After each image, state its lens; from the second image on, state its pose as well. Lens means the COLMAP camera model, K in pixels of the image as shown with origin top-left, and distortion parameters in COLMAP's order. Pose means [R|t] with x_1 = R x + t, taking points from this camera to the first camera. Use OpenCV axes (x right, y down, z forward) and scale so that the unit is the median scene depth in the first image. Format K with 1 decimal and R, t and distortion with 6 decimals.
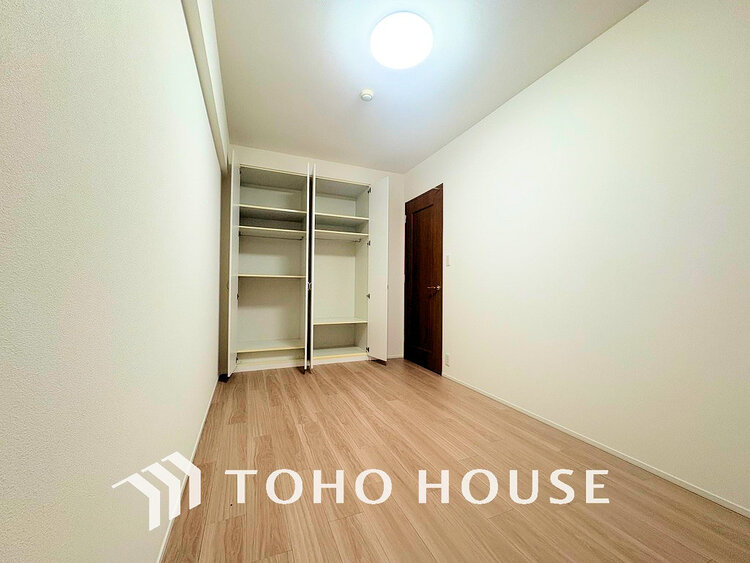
lens RADIAL K [[297.3, 0, 373.9], [0, 297.3, 282.2], [0, 0, 1]] dist [-0.000140, 0.000004]
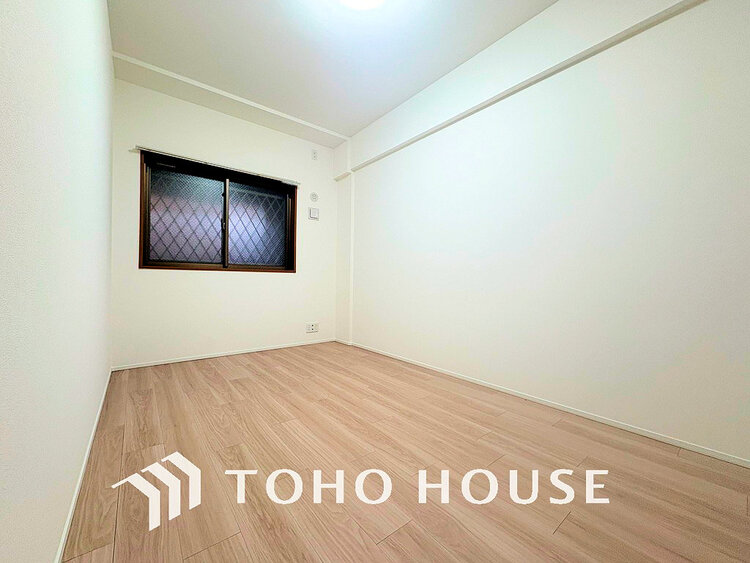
lens RADIAL K [[297.3, 0, 373.9], [0, 297.3, 282.2], [0, 0, 1]] dist [-0.000140, 0.000004]
pose [[-0.962846, -0.019448, -0.269349, 0.260430], [-0.014950, 0.999713, -0.018741, 0.121258], [0.269636, -0.014018, -0.962860, 1.748518]]
